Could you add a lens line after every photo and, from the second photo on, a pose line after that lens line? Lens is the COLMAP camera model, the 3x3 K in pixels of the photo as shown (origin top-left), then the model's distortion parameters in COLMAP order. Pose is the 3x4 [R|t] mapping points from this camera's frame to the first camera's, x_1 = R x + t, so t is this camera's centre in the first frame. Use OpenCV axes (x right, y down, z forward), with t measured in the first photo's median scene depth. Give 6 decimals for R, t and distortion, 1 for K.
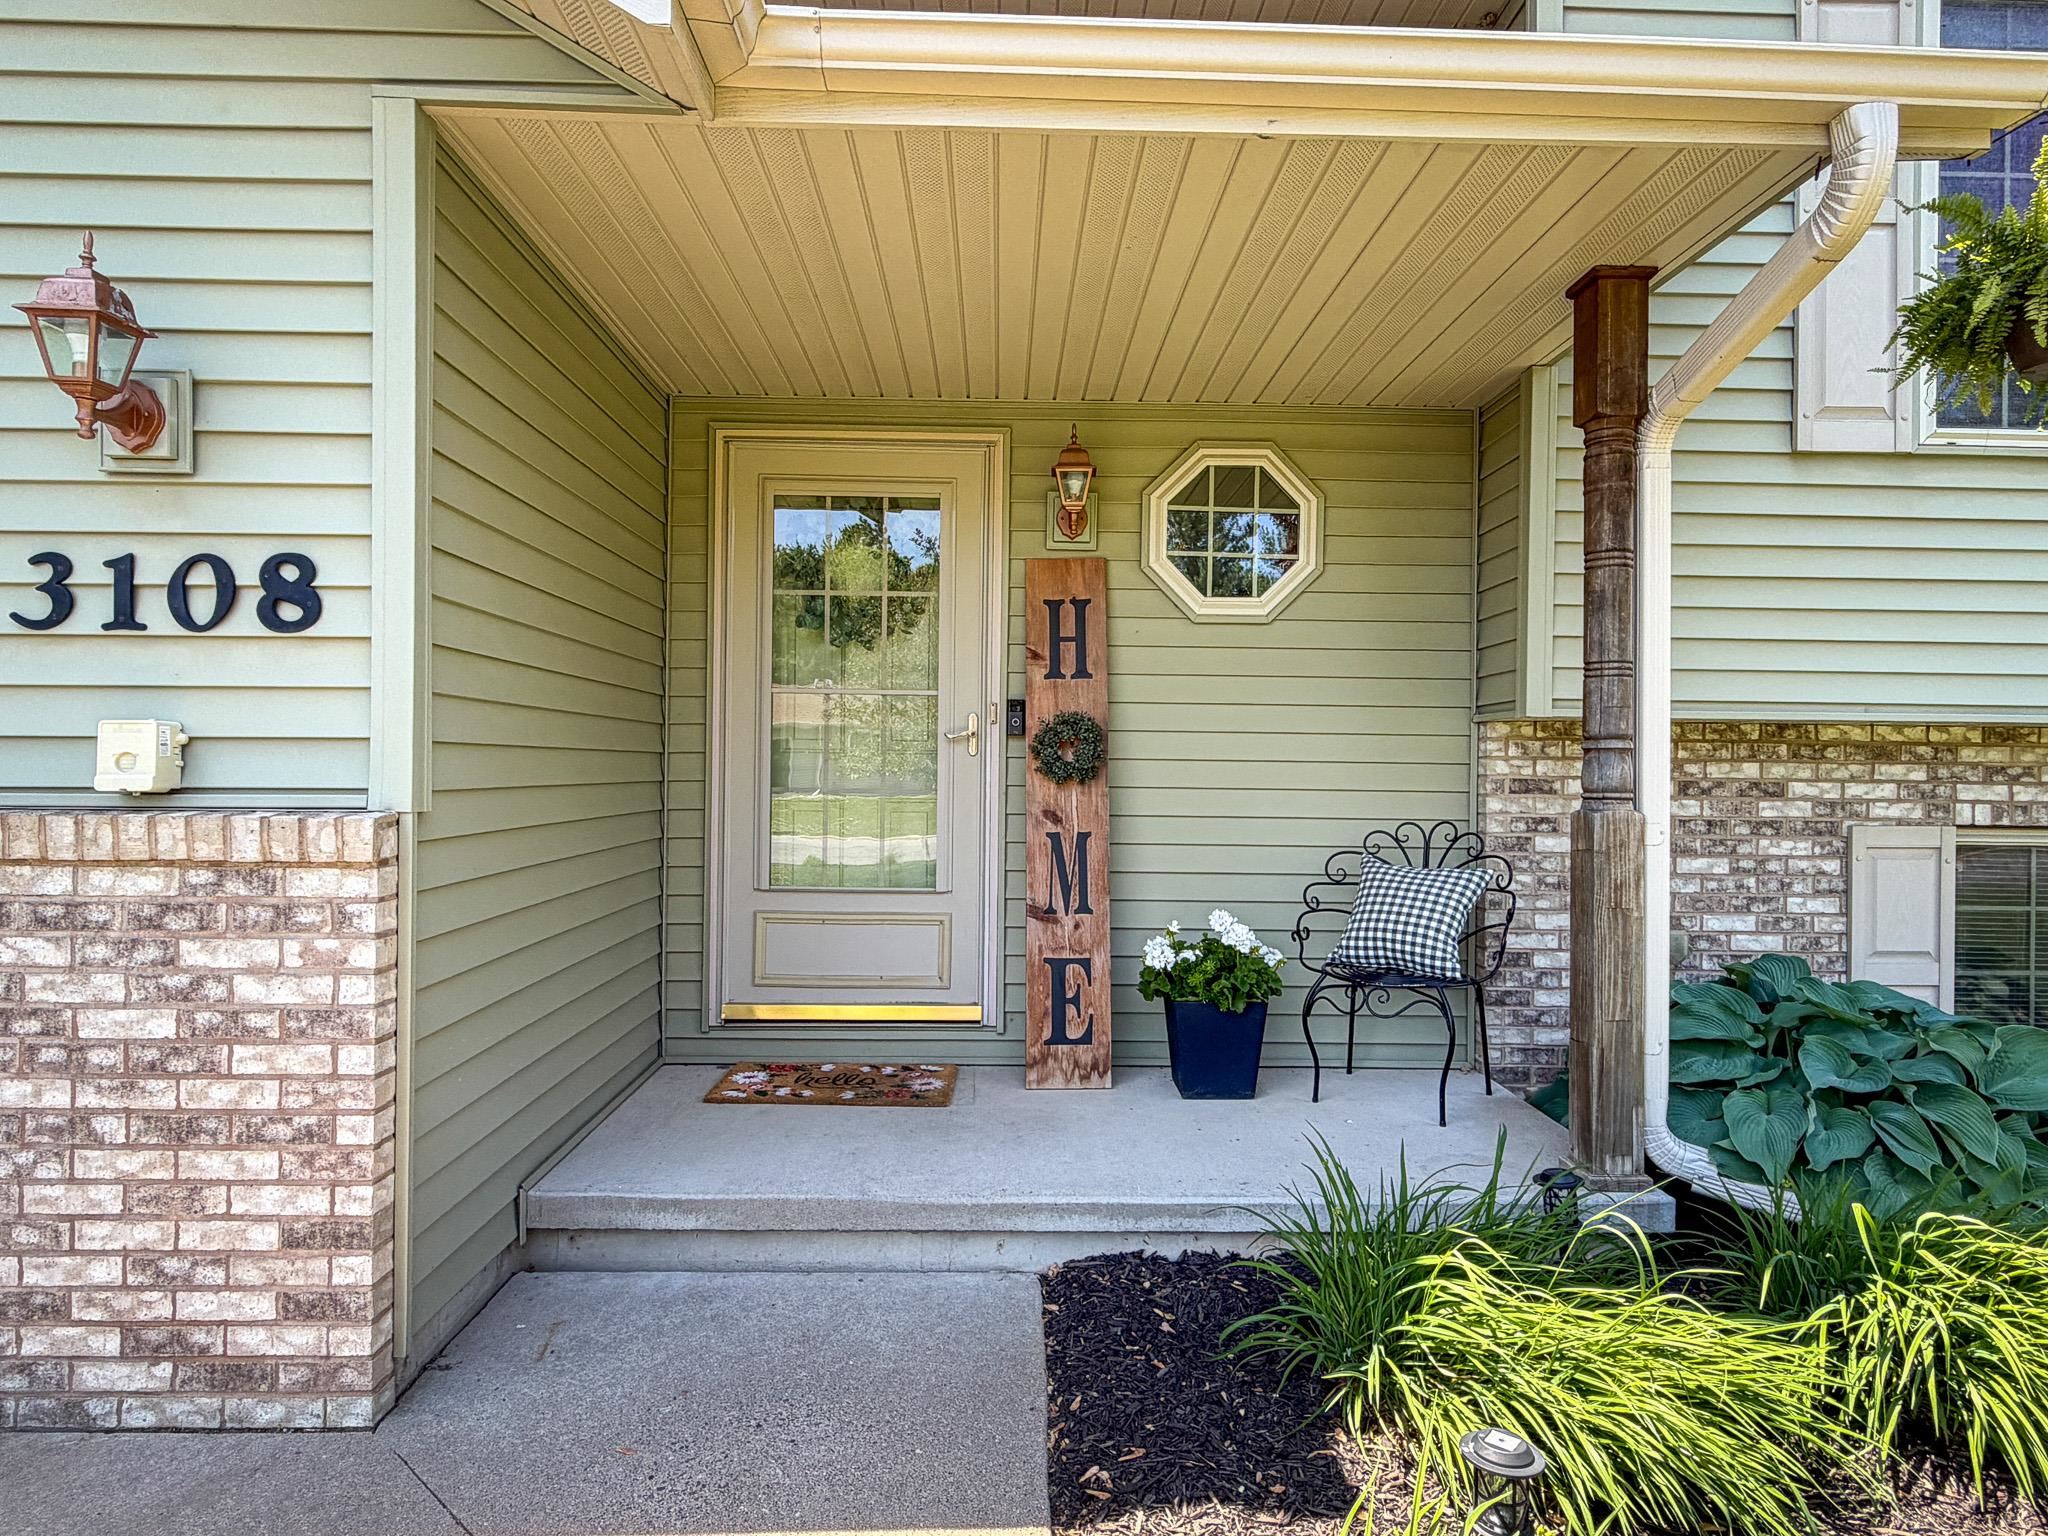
lens RADIAL K [[1194.8, 0, 1019.1], [0, 1194.8, 770.6], [0, 0, 1]] dist [0.001197, 0.000924]
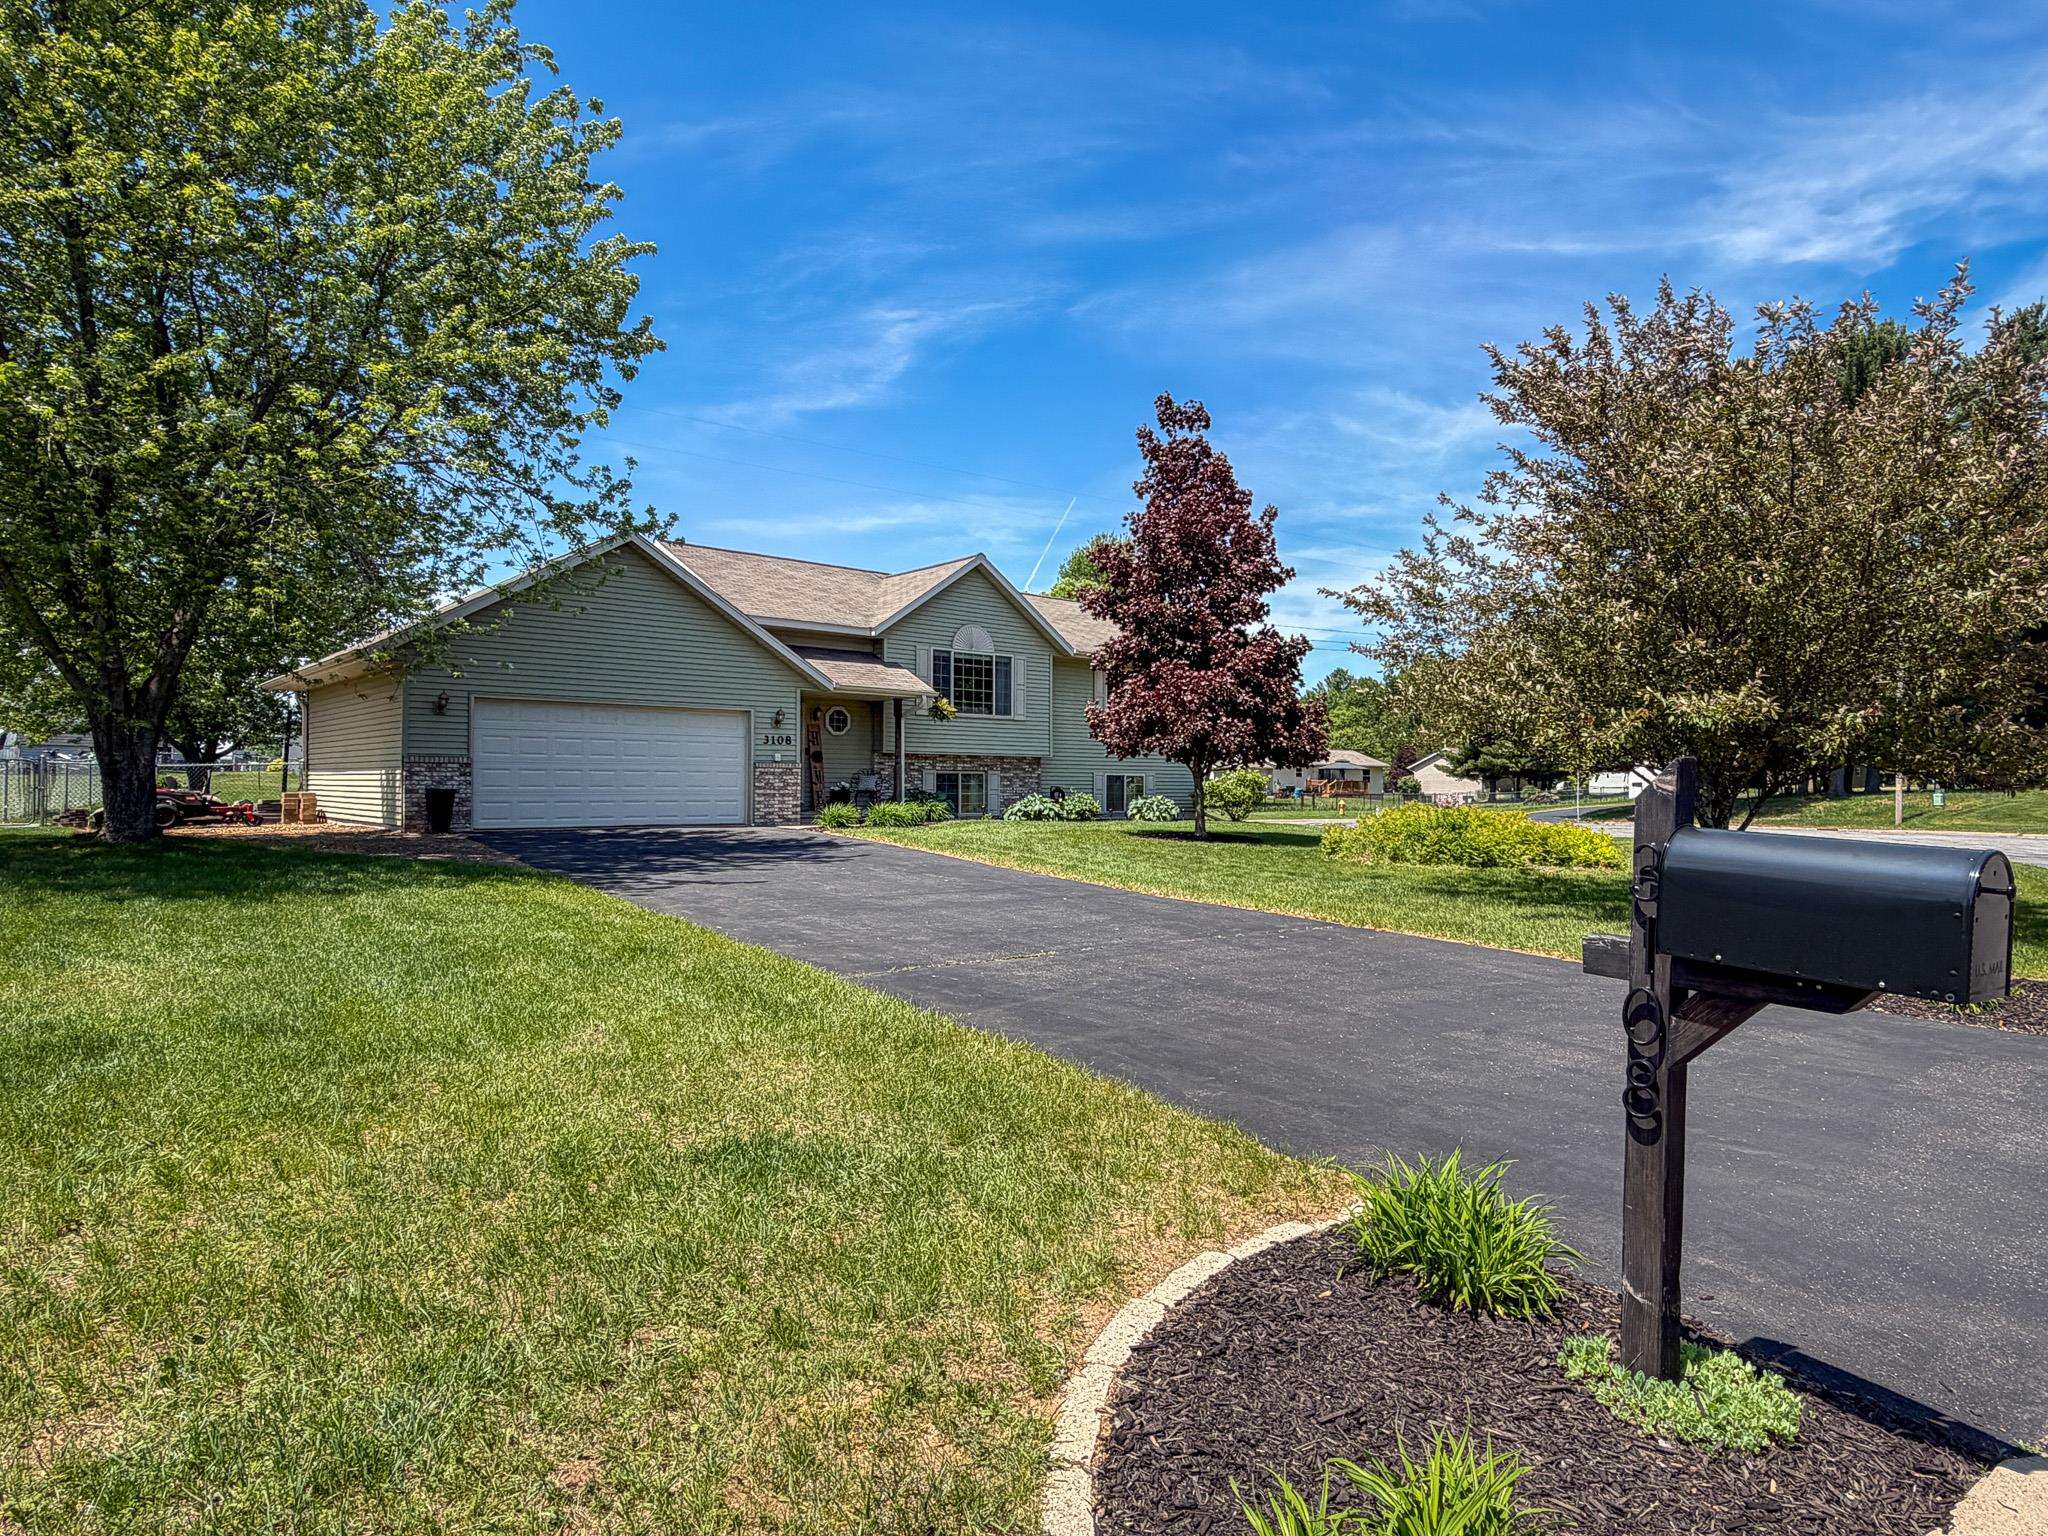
lens RADIAL K [[1194.8, 0, 1021.2], [0, 1194.8, 775.9], [0, 0, 1]] dist [0.001197, 0.000924]
pose [[0.775564, -0.004915, 0.631250, -4.012059], [0.005948, 0.999982, 0.000478, 0.109742], [-0.631241, 0.003384, 0.775579, -5.869780]]
